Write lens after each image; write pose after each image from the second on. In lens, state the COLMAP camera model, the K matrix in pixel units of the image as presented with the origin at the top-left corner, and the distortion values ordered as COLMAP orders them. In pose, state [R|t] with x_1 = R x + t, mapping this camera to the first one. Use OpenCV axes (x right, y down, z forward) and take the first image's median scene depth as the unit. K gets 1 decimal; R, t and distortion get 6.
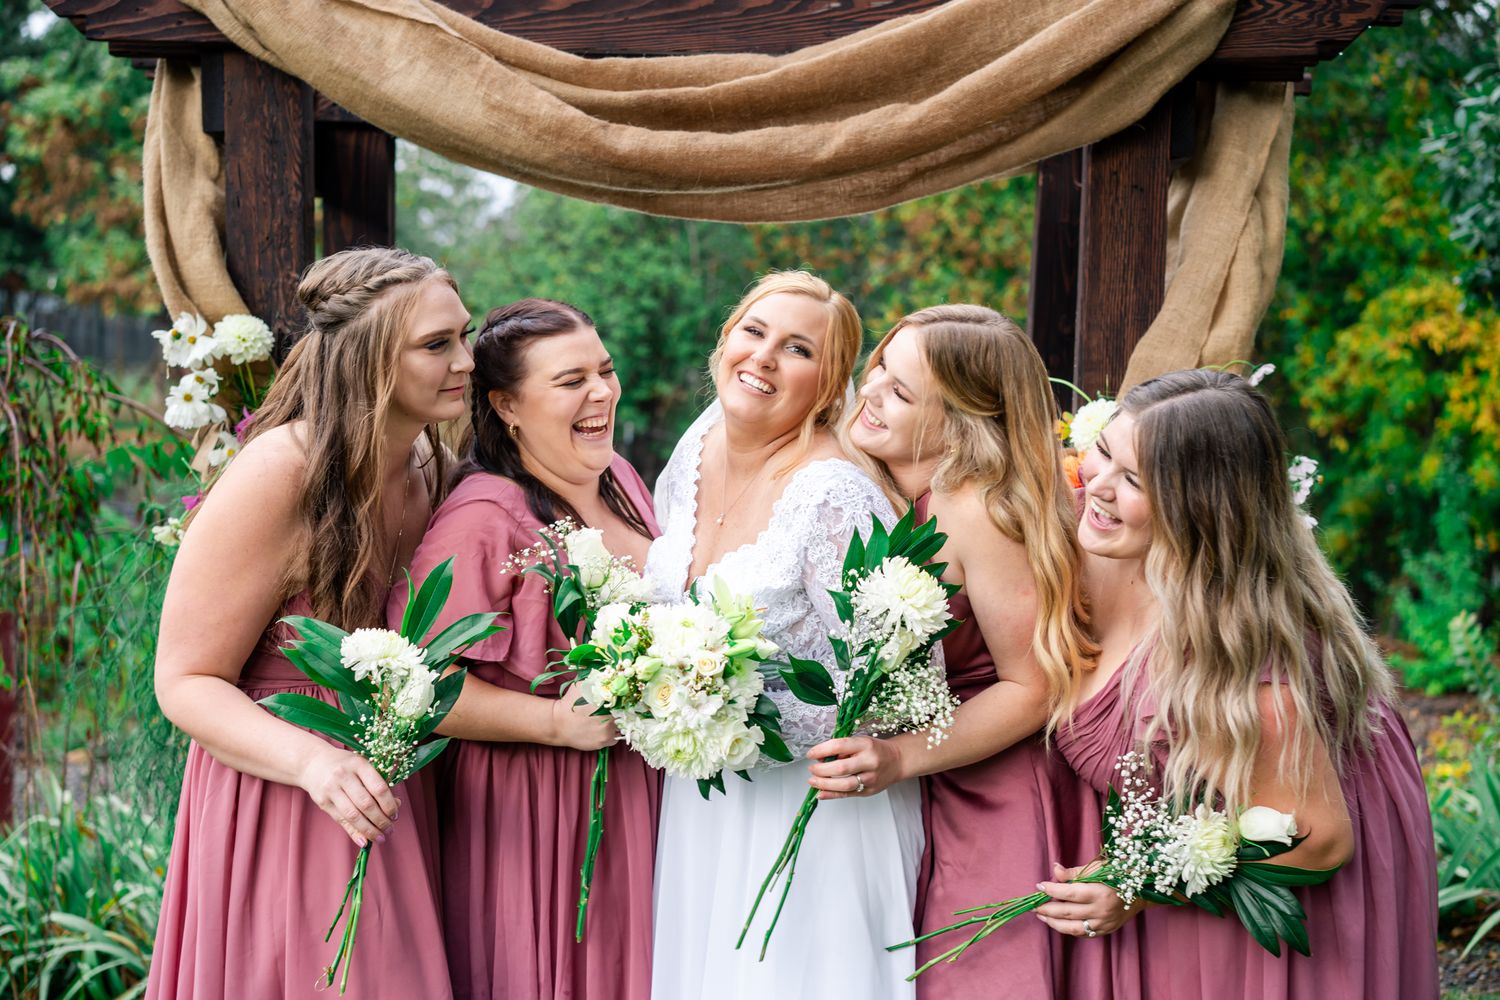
lens RADIAL K [[2304.7, 0, 745.6], [0, 2304.7, 497.1], [0, 0, 1]] dist [0.114221, -0.755800]
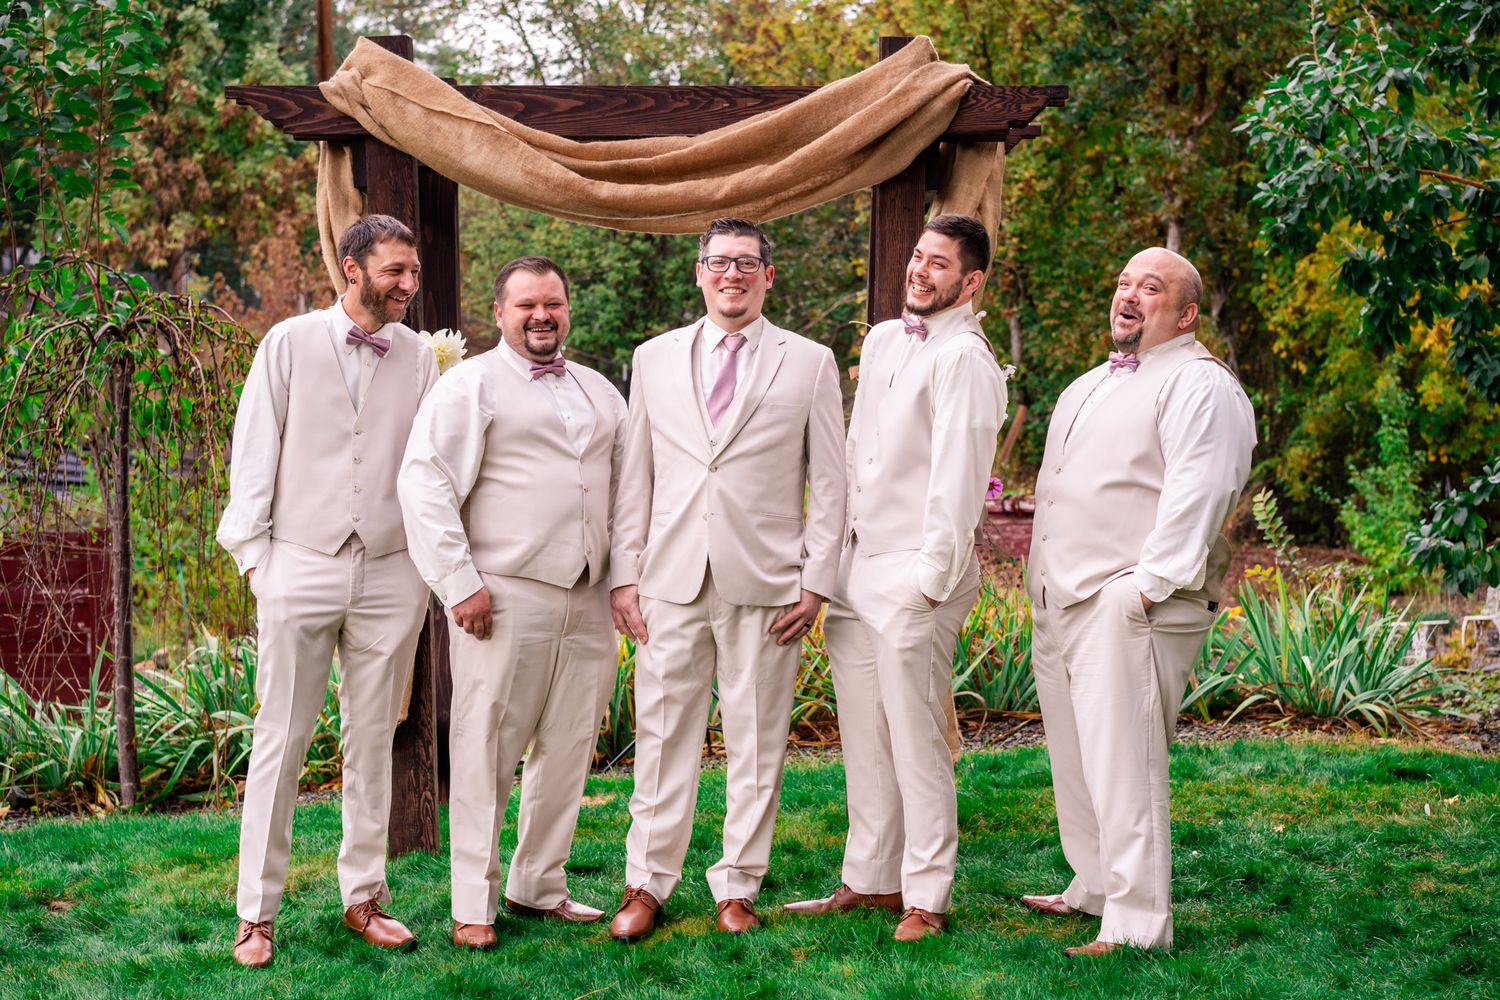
lens RADIAL K [[2445.3, 0, 774.8], [0, 2445.3, 496.3], [0, 0, 1]] dist [0.077197, -0.513472]
pose [[0.999692, -0.023615, 0.007644, 0.051067], [0.023436, 0.999466, 0.022755, 0.032873], [-0.008177, -0.022569, 0.999712, -0.765043]]
